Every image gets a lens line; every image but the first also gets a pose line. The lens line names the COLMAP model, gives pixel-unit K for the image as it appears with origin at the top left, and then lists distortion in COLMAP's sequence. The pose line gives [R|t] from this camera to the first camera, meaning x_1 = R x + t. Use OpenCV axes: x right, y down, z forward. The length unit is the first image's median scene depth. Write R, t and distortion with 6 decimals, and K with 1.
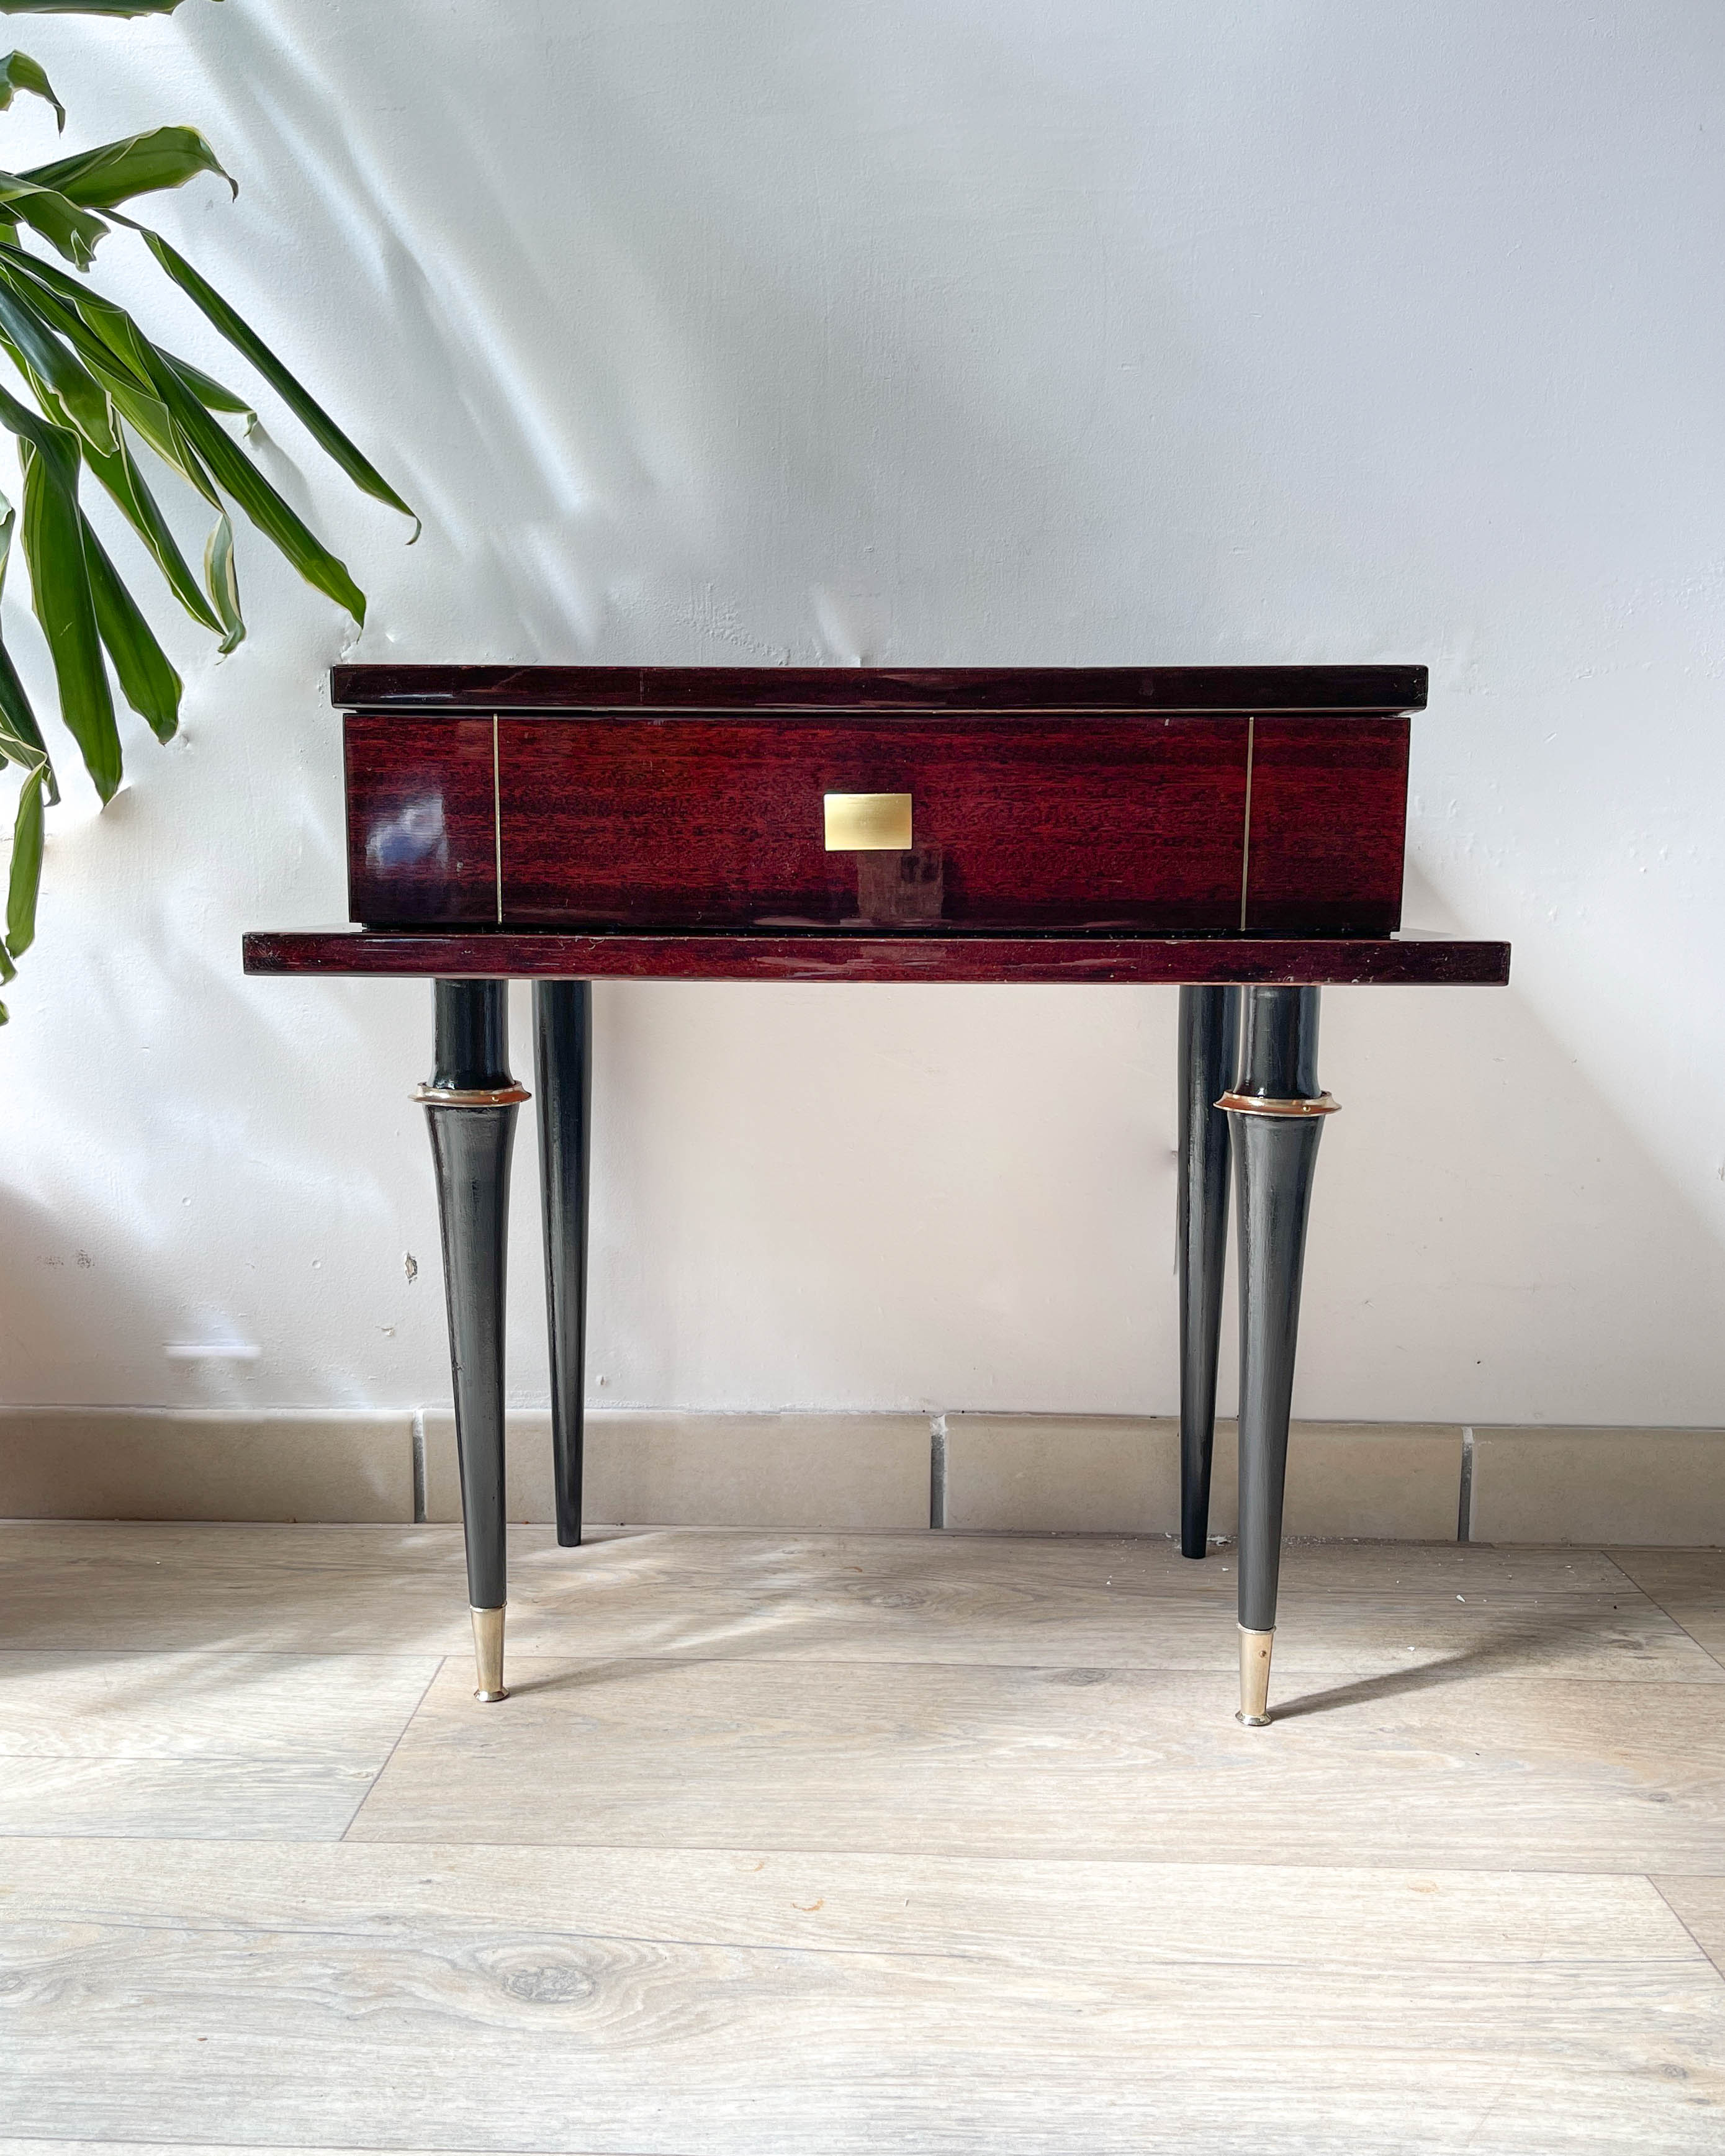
lens RADIAL K [[1937.4, 0, 823.6], [0, 1937.4, 1134.8], [0, 0, 1]] dist [0.024155, -0.008070]
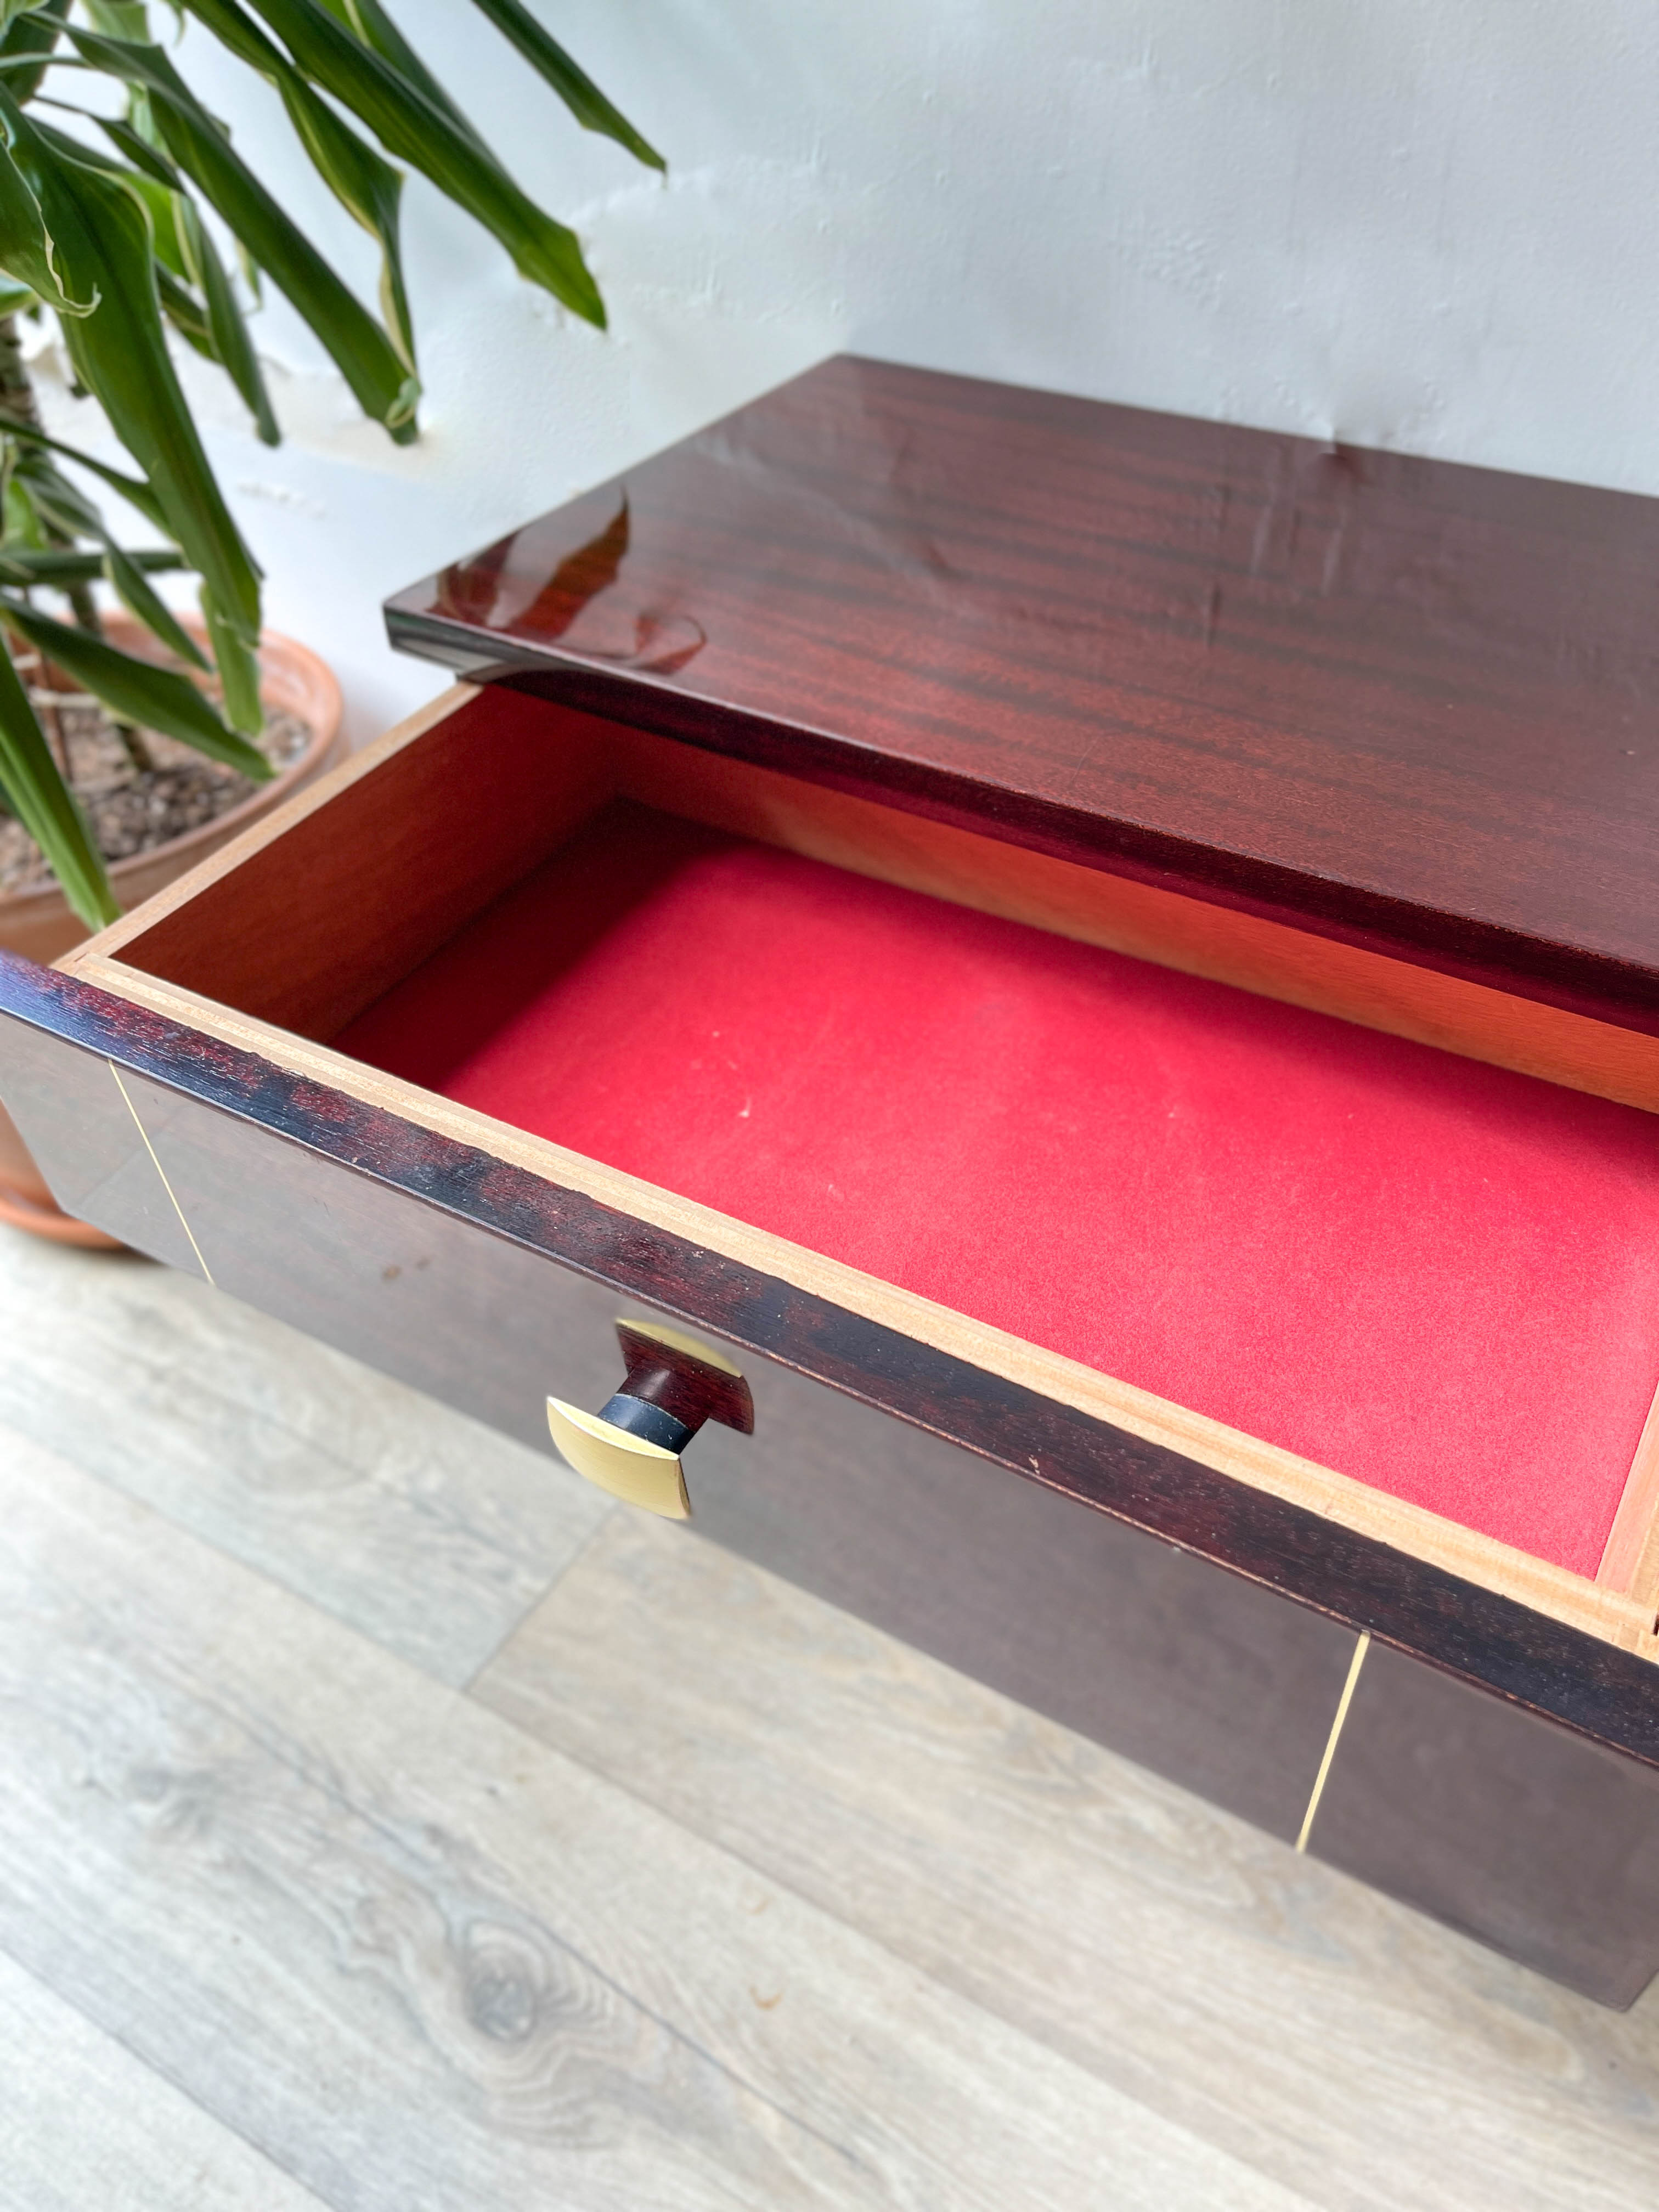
lens RADIAL K [[1691.4, 0, 814.2], [0, 1691.4, 1112.7], [0, 0, 1]] dist [0.037204, -0.061933]
pose [[0.871907, 0.297437, -0.388984, 0.193846], [-0.031500, 0.826804, 0.561608, -0.431366], [0.488657, -0.477417, 0.730266, 0.483206]]
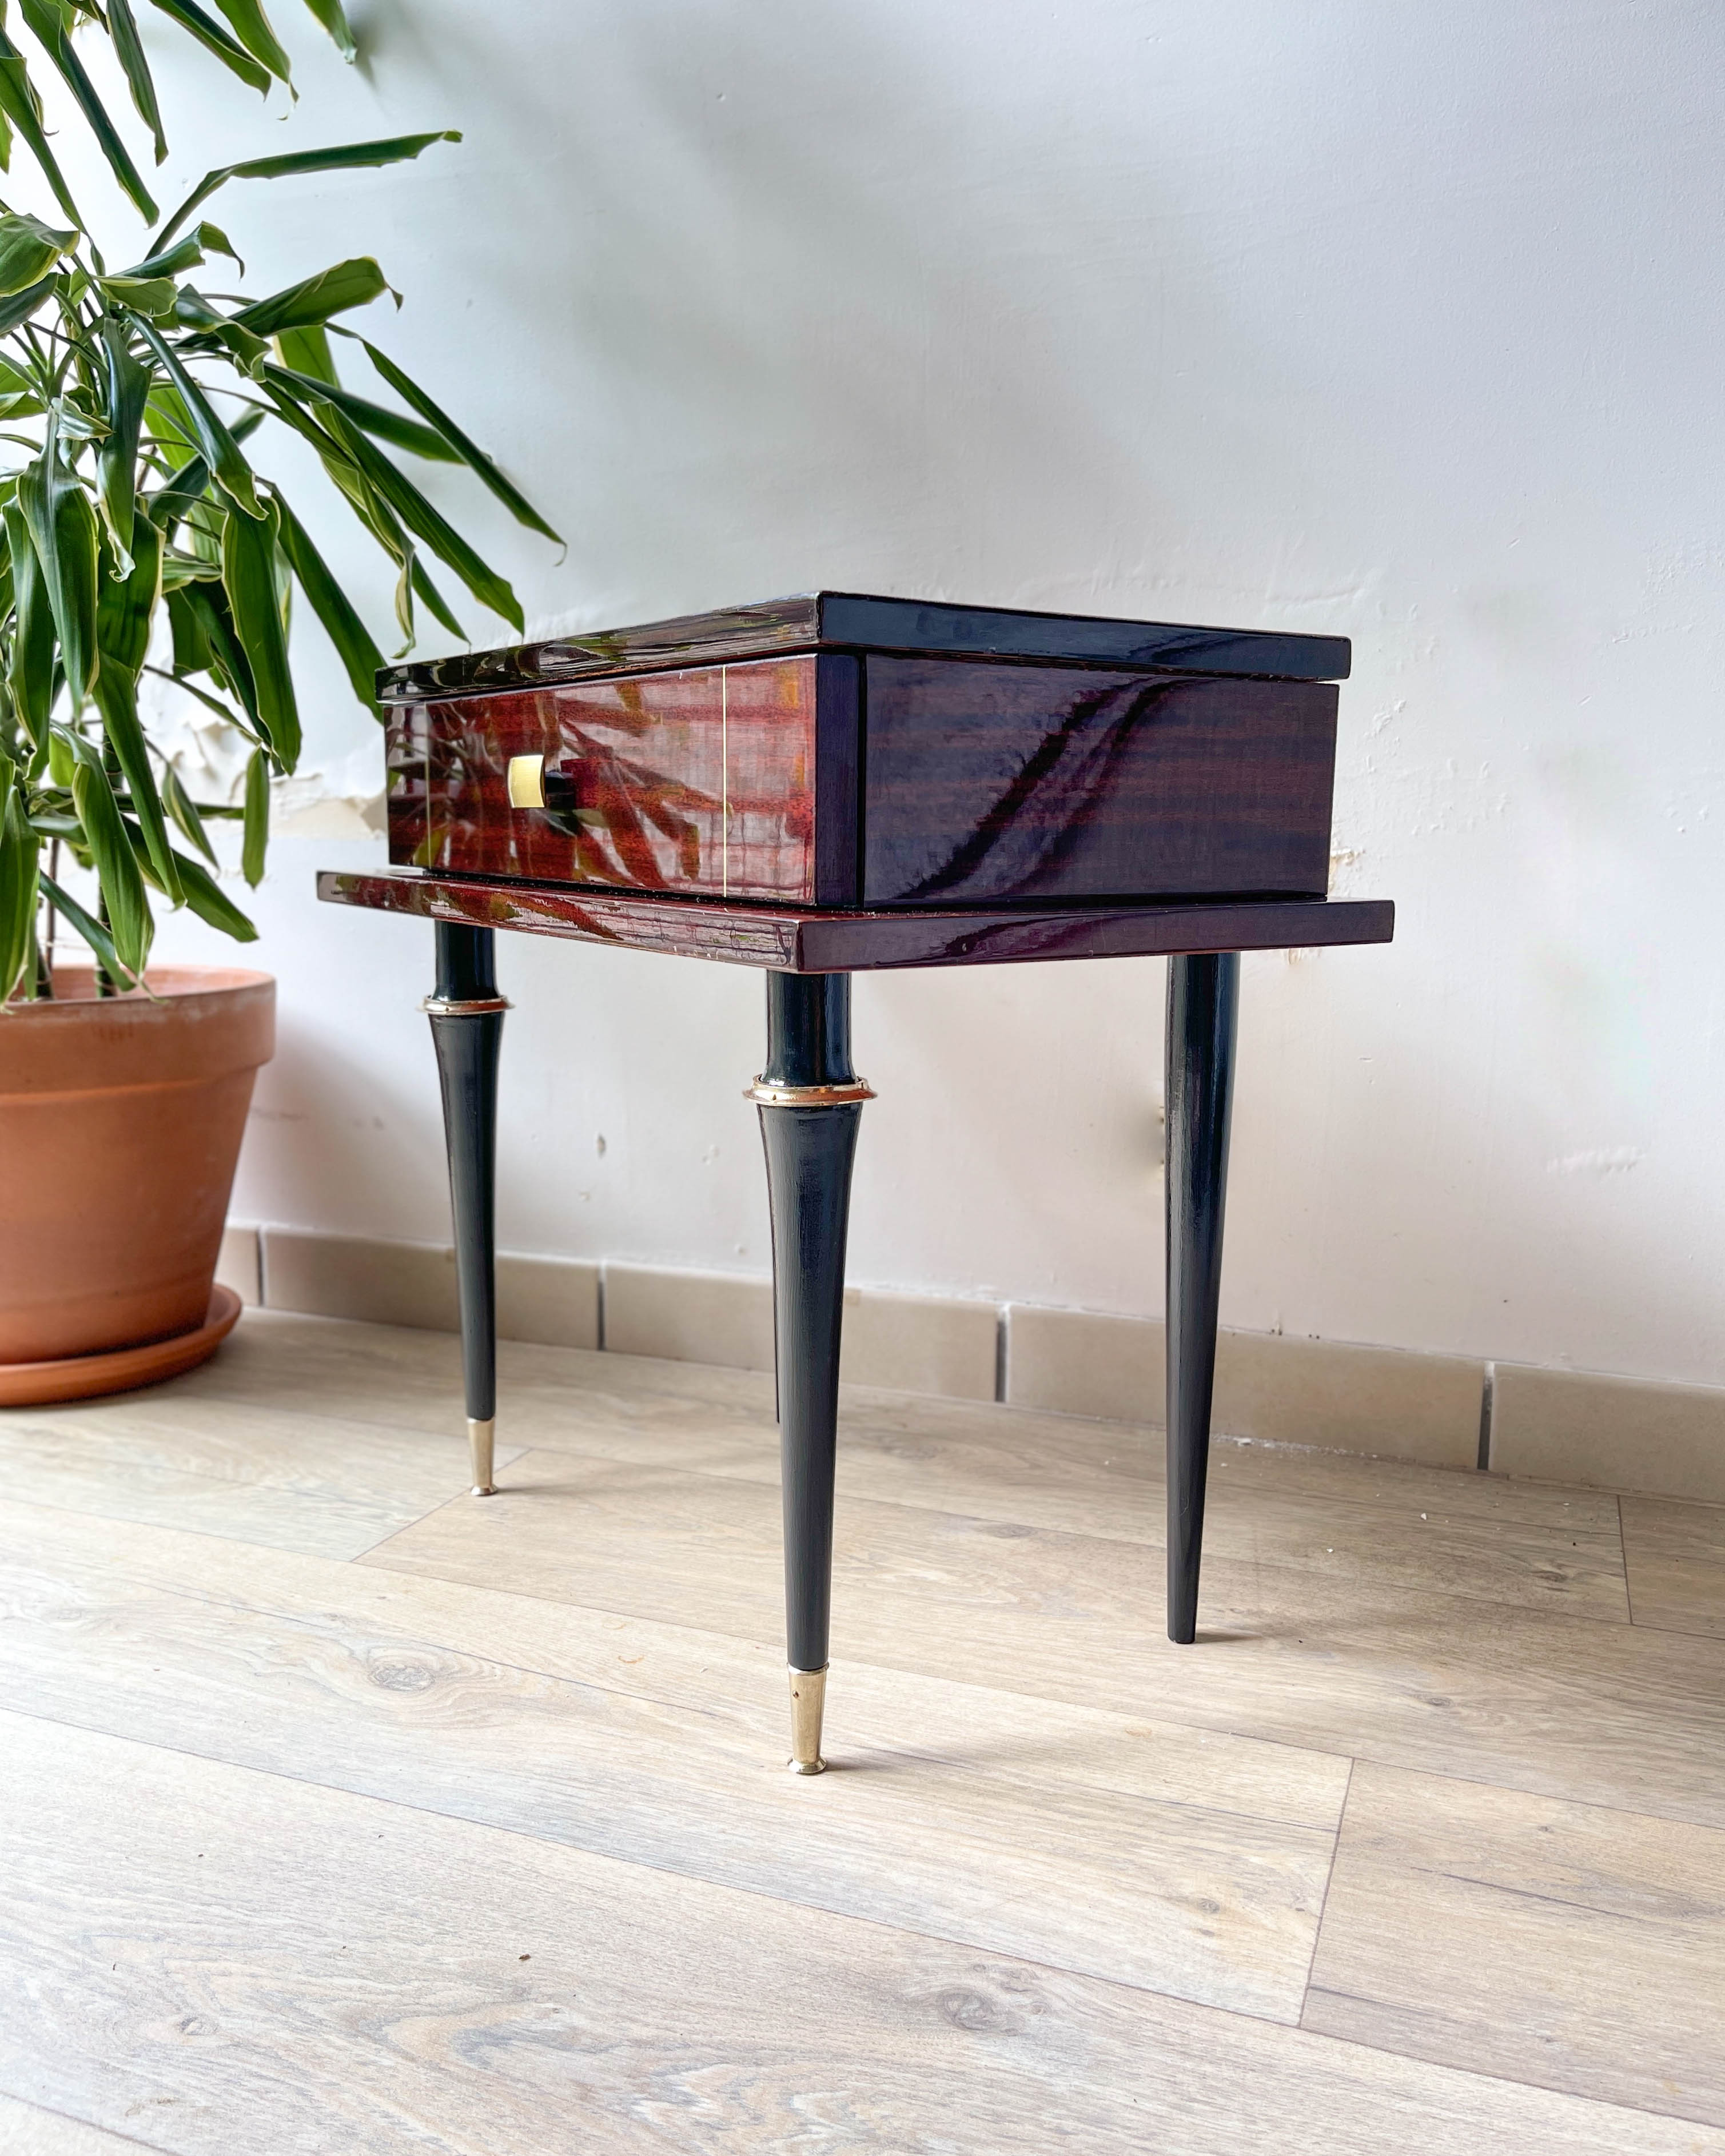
lens RADIAL K [[1794.0, 0, 843.0], [0, 1794.0, 1074.6], [0, 0, 1]] dist [0.075479, -0.108396]
pose [[0.941947, 0.051182, -0.331837, 0.412779], [-0.048047, 0.998689, 0.017652, -0.005870], [0.332305, -0.000683, 0.943172, -0.044940]]
